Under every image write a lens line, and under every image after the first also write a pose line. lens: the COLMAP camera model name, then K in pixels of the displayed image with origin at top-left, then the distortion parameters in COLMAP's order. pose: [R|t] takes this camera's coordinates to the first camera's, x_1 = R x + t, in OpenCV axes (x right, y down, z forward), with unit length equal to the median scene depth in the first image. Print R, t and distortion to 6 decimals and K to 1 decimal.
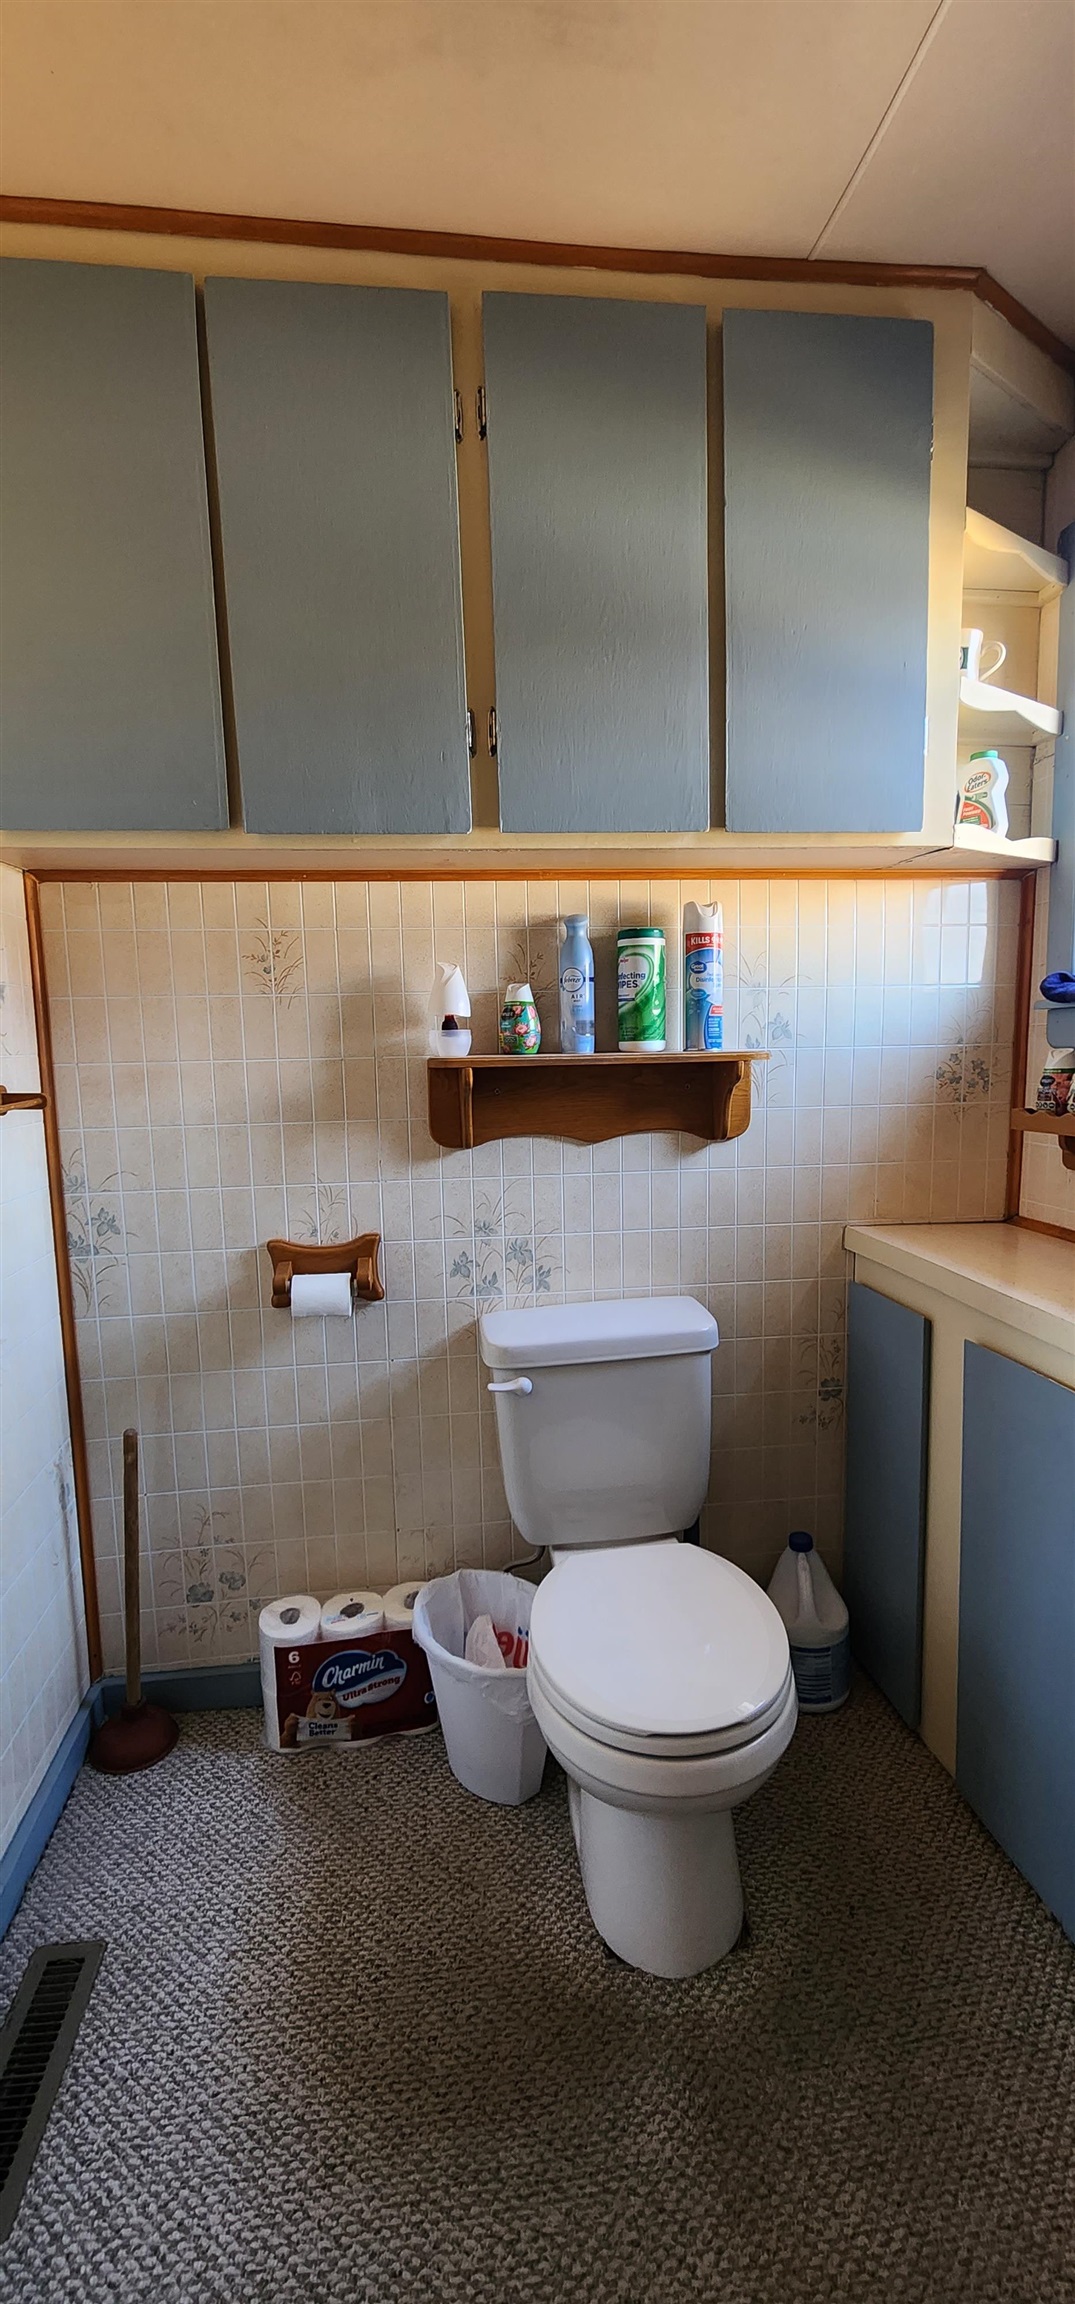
lens RADIAL K [[946.8, 0, 537.5], [0, 946.8, 1152.0], [0, 0, 1]] dist [-0.000090, -0.002782]
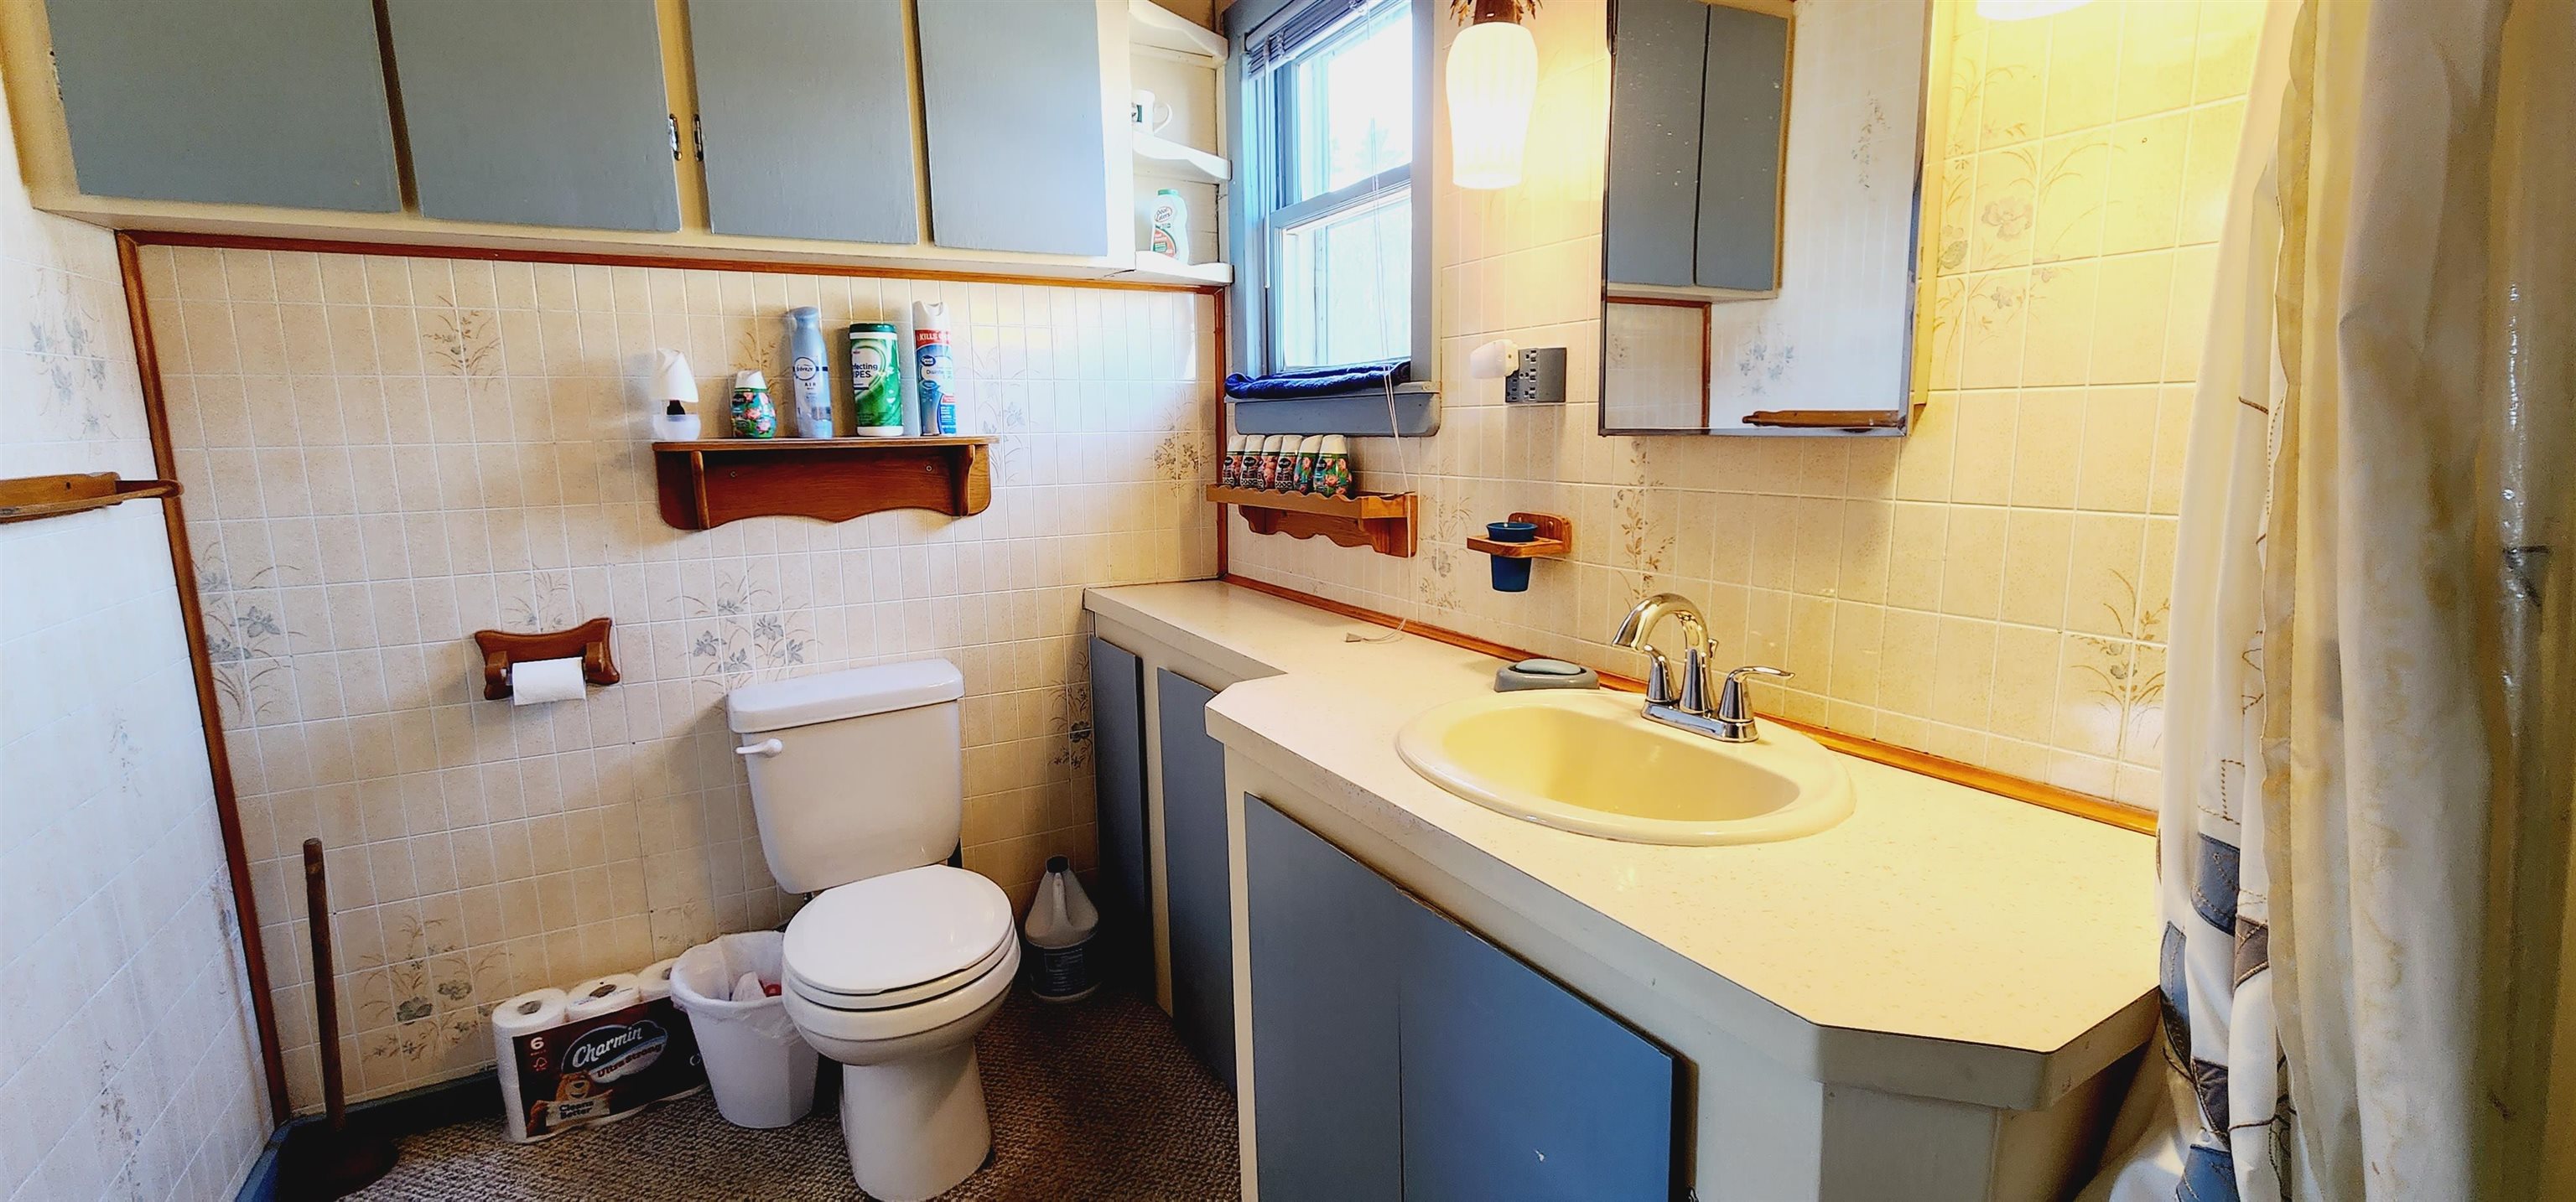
lens RADIAL K [[1058.4, 0, 1298.5], [0, 1058.4, 585.9], [0, 0, 1]] dist [-0.000090, -0.002782]
pose [[0.921288, -0.051002, 0.385521, 0.076450], [0.038093, 0.998431, 0.041054, 0.035191], [-0.387010, -0.023137, 0.921785, -0.322938]]
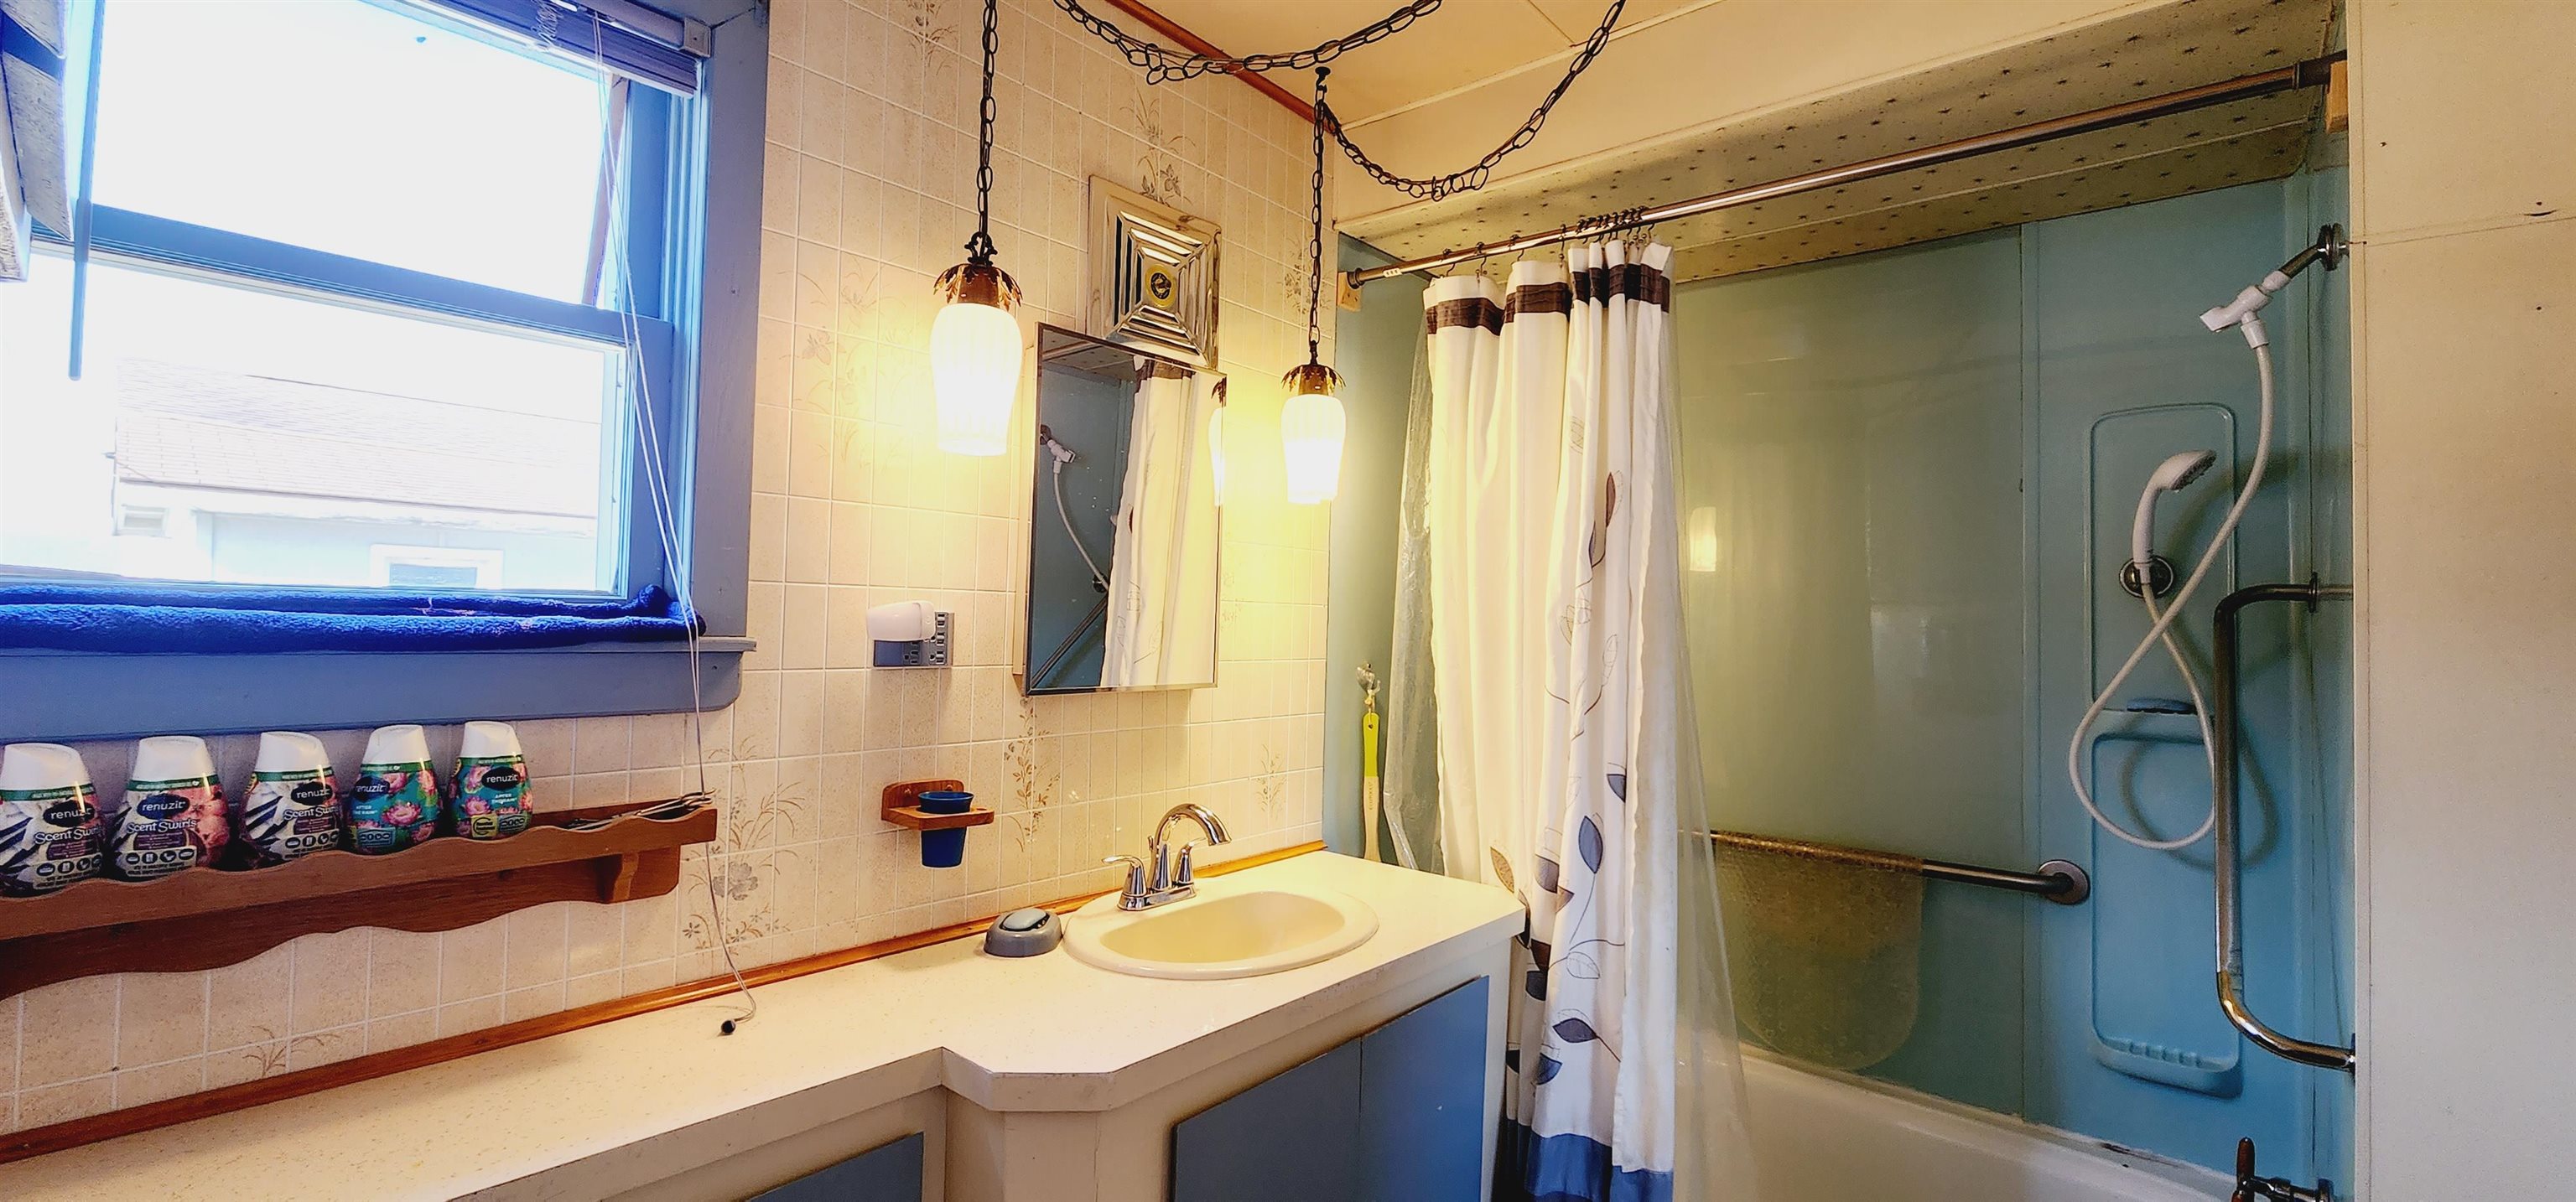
lens RADIAL K [[1060.3, 0, 1298.2], [0, 1060.3, 586.0], [0, 0, 1]] dist [0.000129, 0.000256]
pose [[-0.669381, 0.033729, 0.742153, -0.225871], [0.078309, 0.996607, 0.025338, -0.133530], [-0.738781, 0.075078, -0.669751, 0.747482]]
